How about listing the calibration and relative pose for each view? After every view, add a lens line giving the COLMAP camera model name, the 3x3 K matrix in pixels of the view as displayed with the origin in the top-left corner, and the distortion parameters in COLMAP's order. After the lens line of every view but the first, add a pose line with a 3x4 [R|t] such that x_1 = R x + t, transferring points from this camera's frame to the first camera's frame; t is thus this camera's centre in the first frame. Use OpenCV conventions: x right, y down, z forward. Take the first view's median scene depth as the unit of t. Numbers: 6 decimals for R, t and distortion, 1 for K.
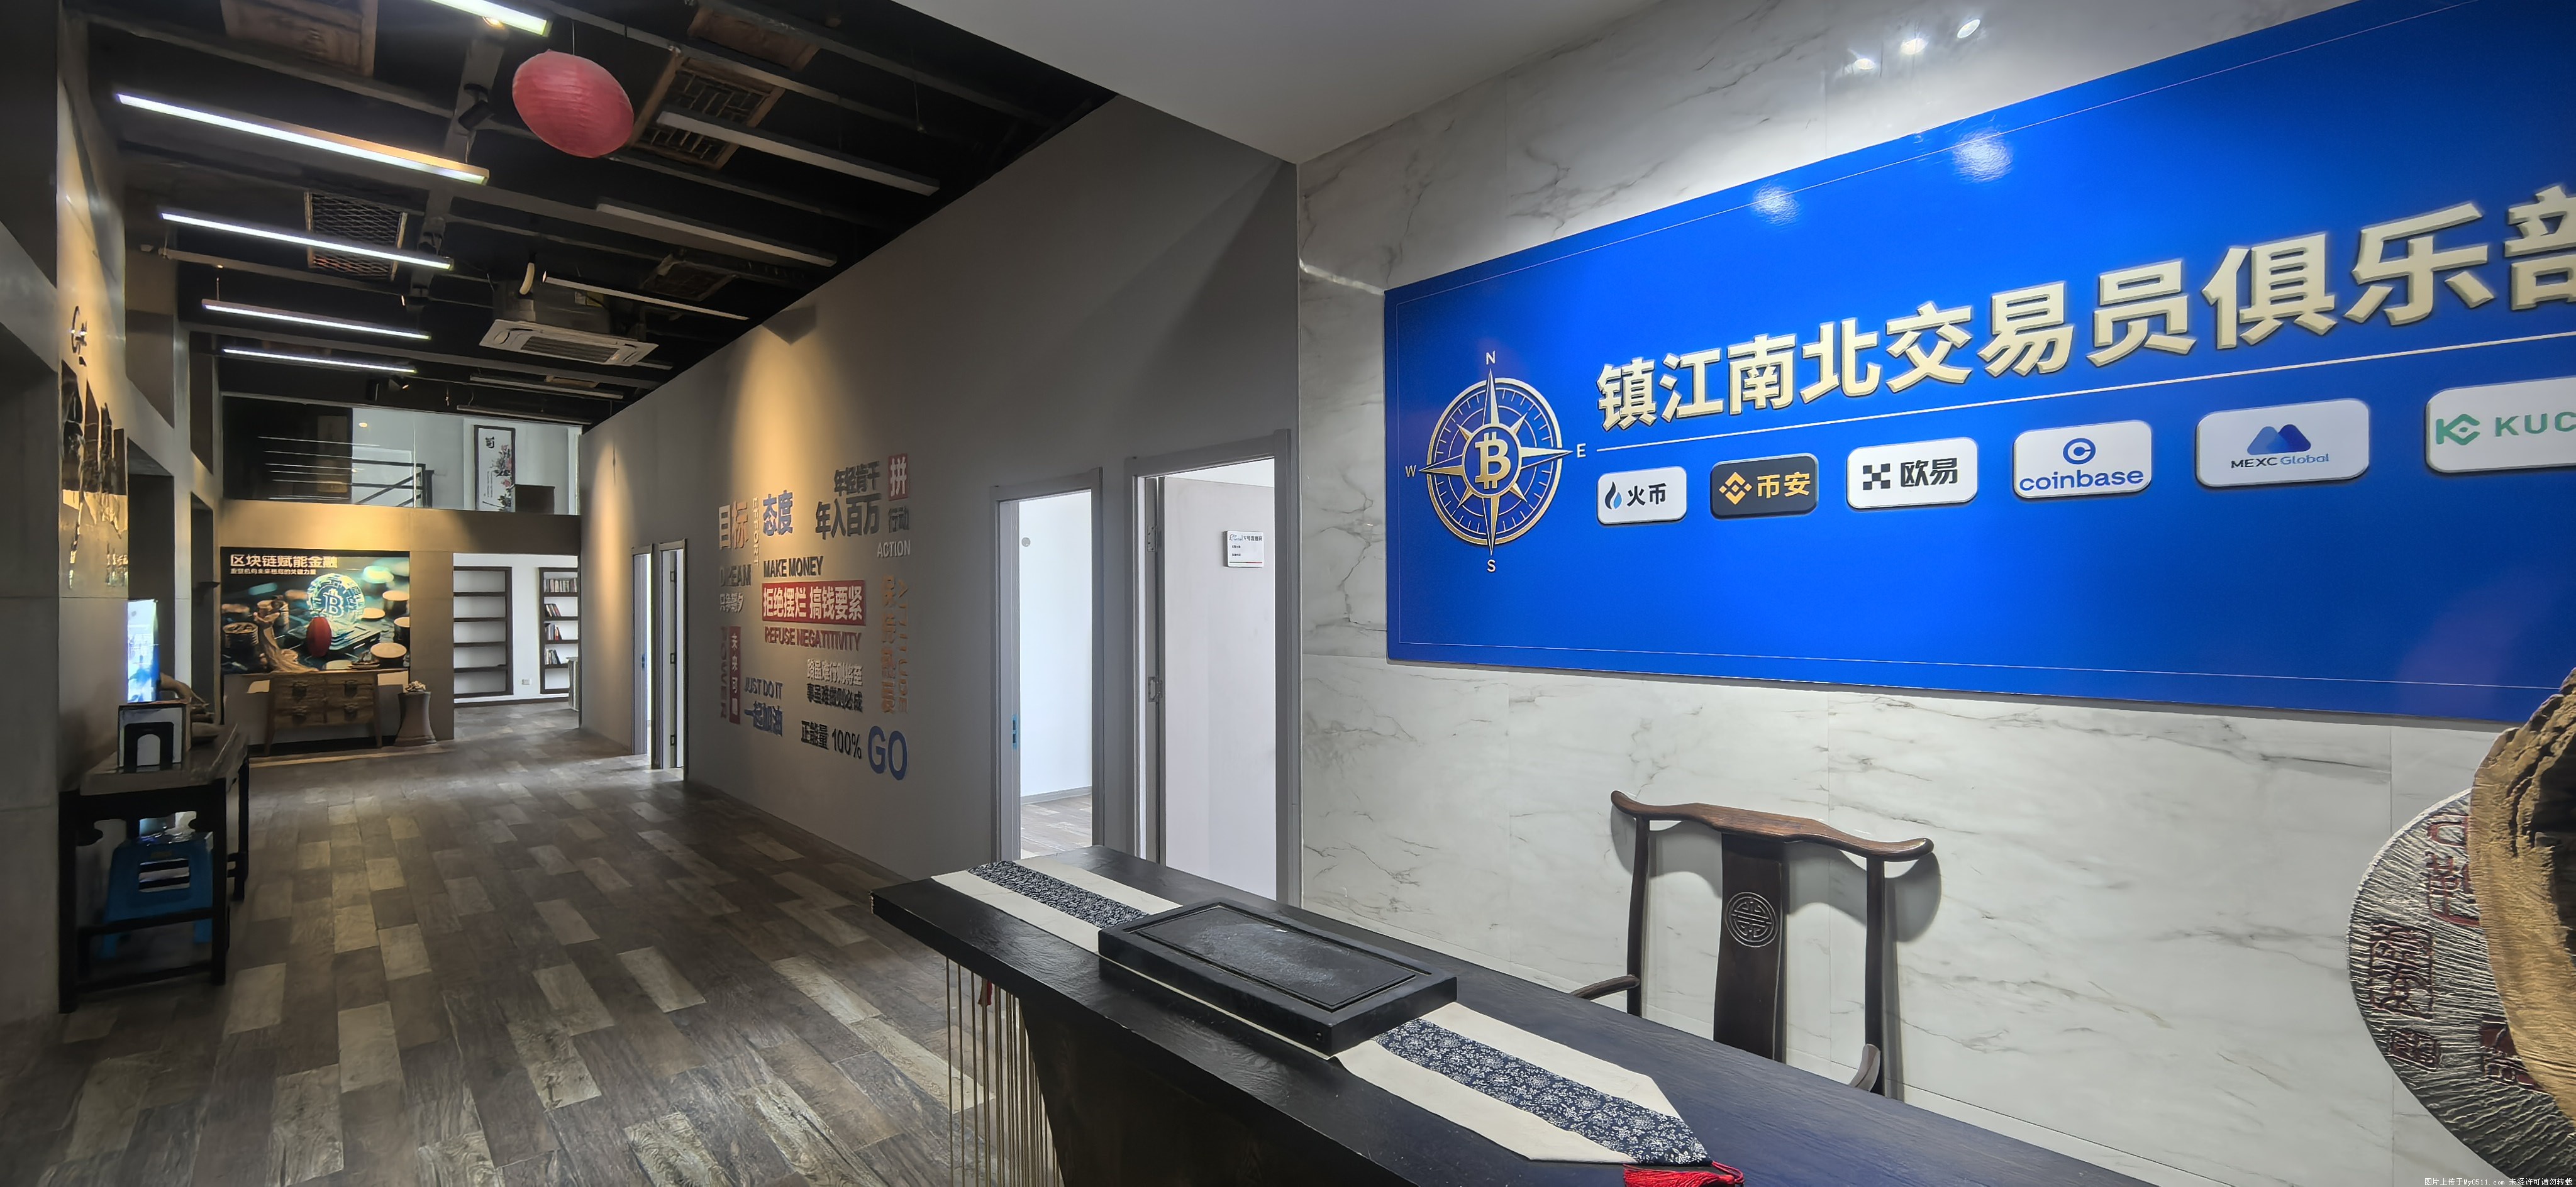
lens RADIAL K [[1008.9, 0, 1293.5], [0, 1008.9, 597.7], [0, 0, 1]] dist [0.018030, -0.003873]
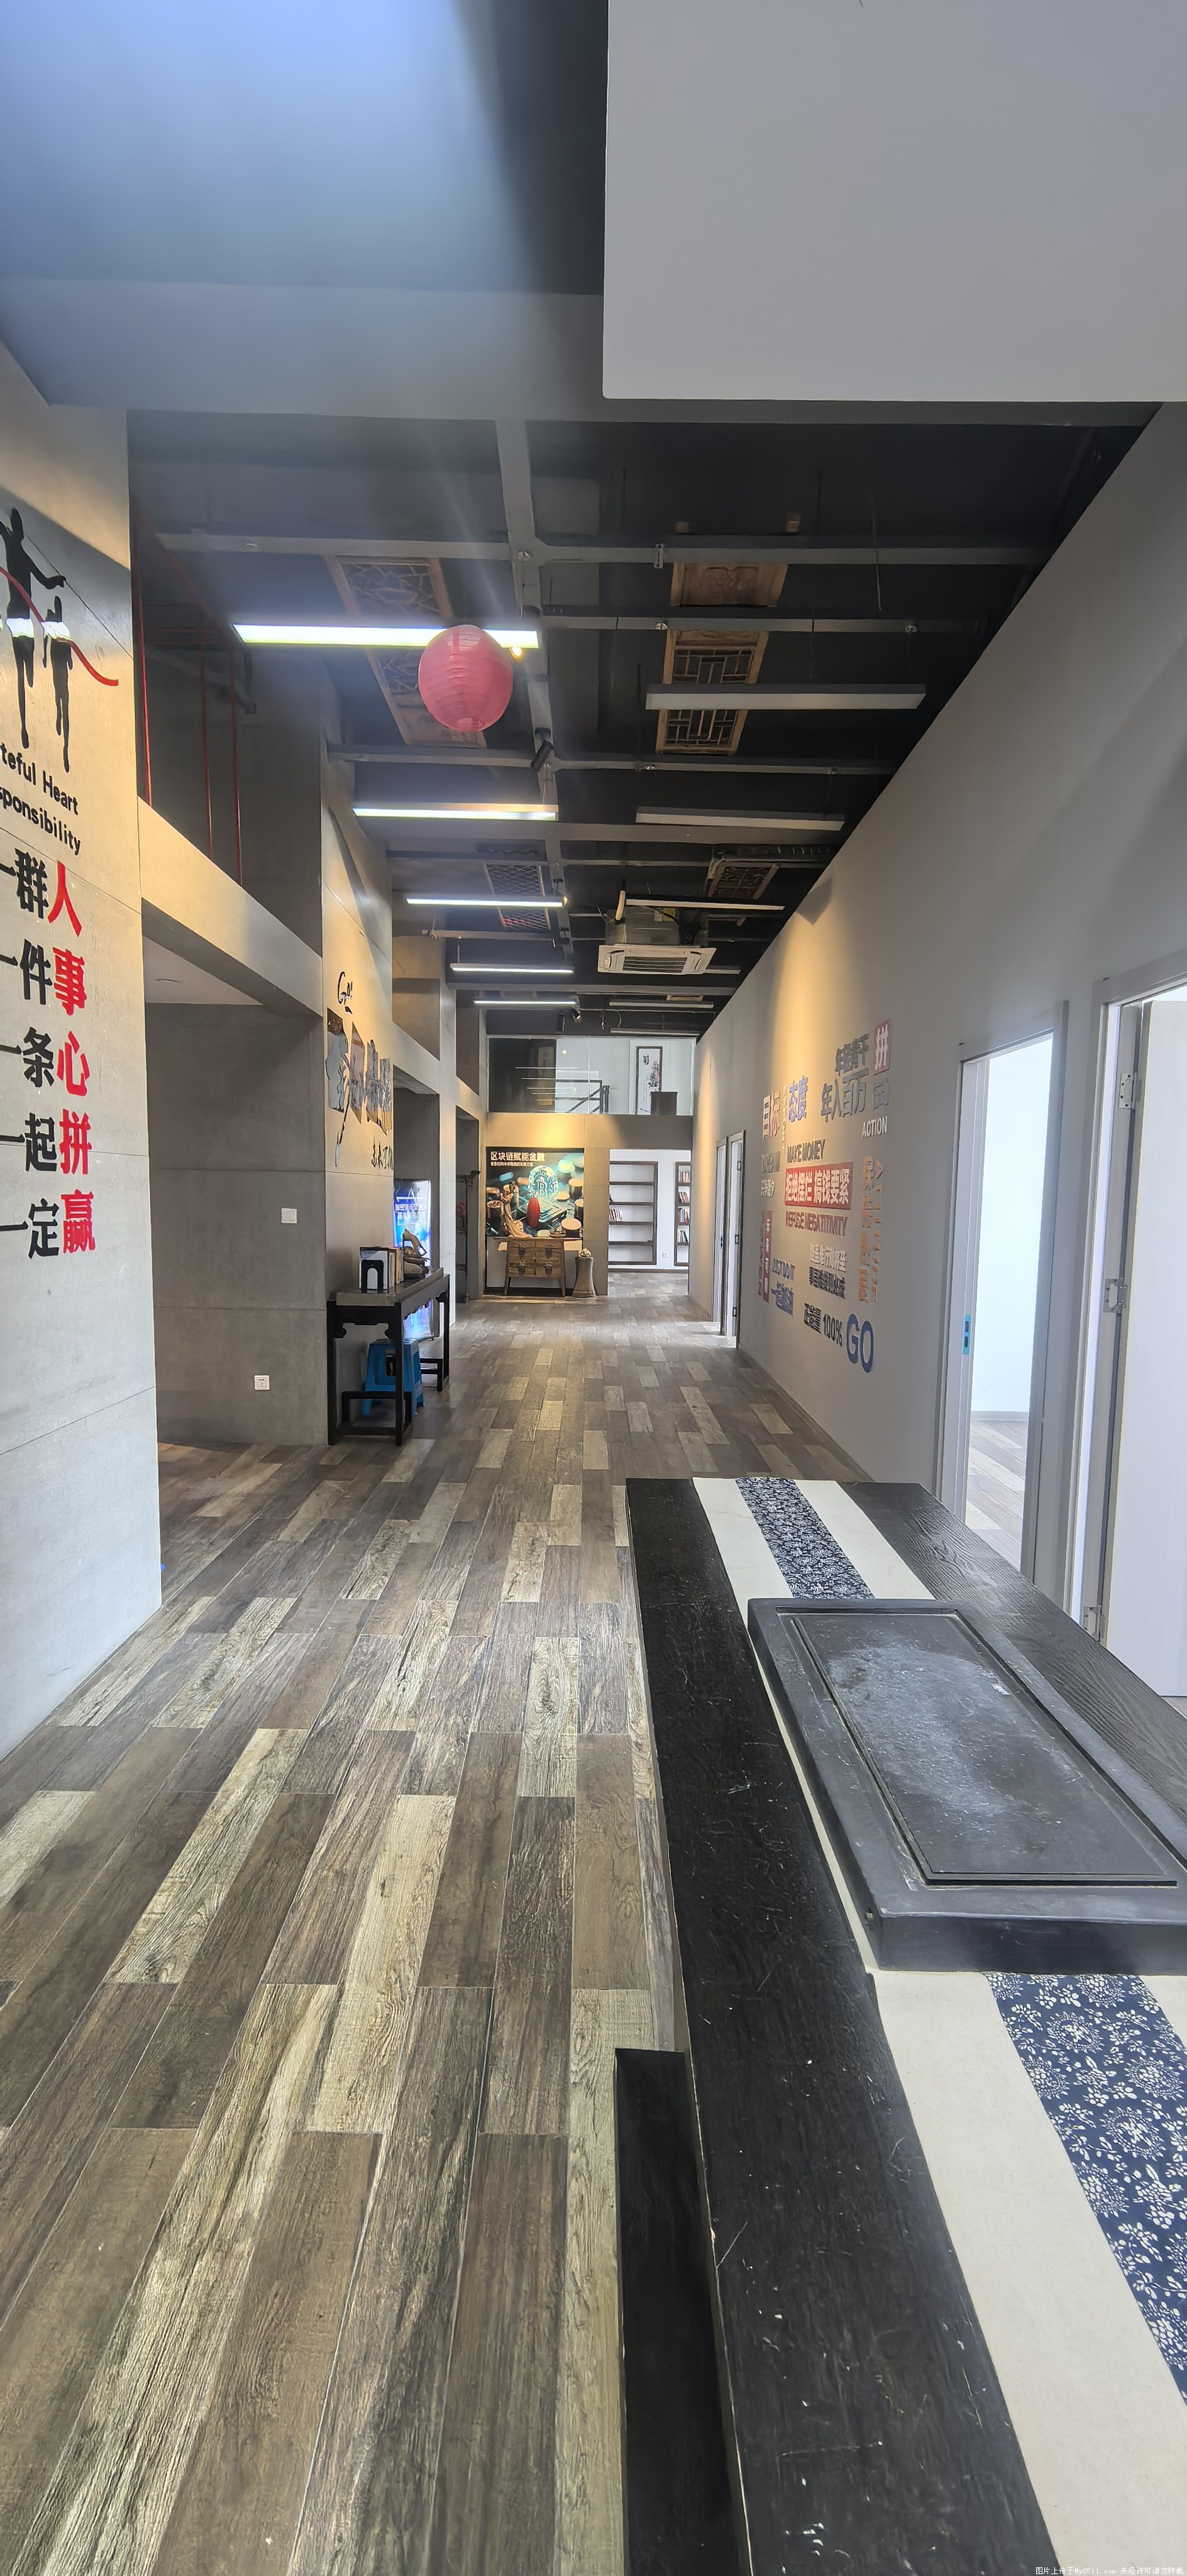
lens RADIAL K [[1008.9, 0, 588.4], [0, 1008.9, 1296.9], [0, 0, 1]] dist [0.018030, -0.003873]
pose [[0.722684, 0.085360, -0.685887, 0.088310], [-0.017047, 0.994244, 0.105773, 0.017377], [0.690968, -0.064748, 0.719980, 0.181020]]
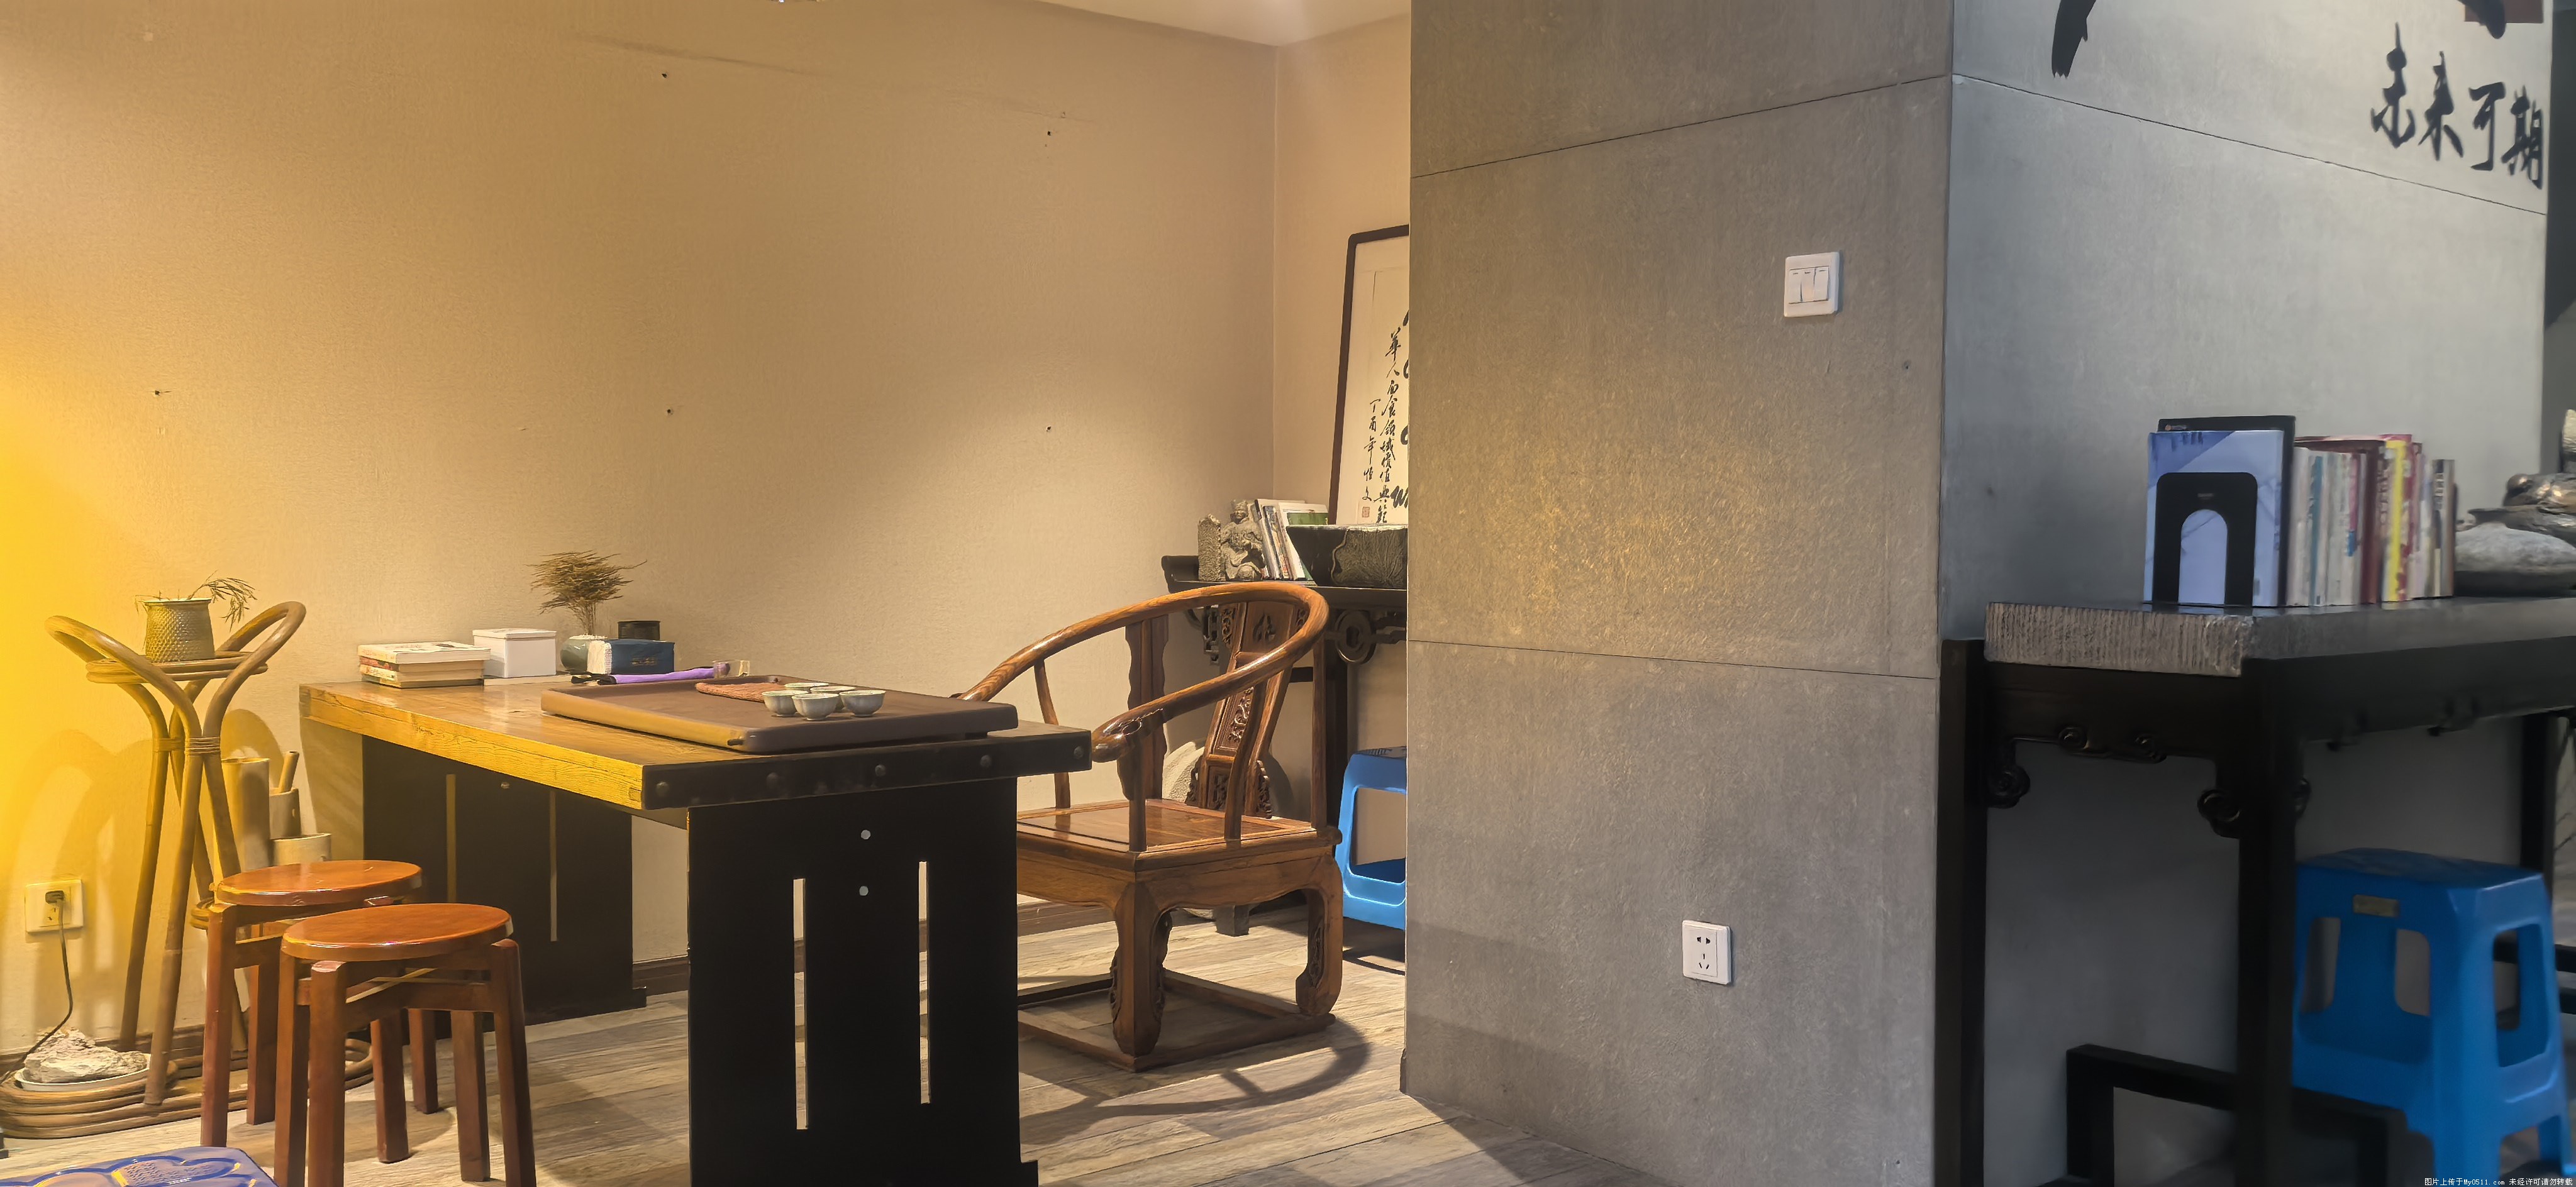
lens RADIAL K [[2026.9, 0, 1286.0], [0, 2026.9, 622.0], [0, 0, 1]] dist [0.068406, -0.094028]
pose [[-0.073401, 0.056359, -0.995709, -0.460083], [-0.001756, 0.998393, 0.056640, 0.132688], [0.997301, 0.005906, -0.073184, 0.764706]]
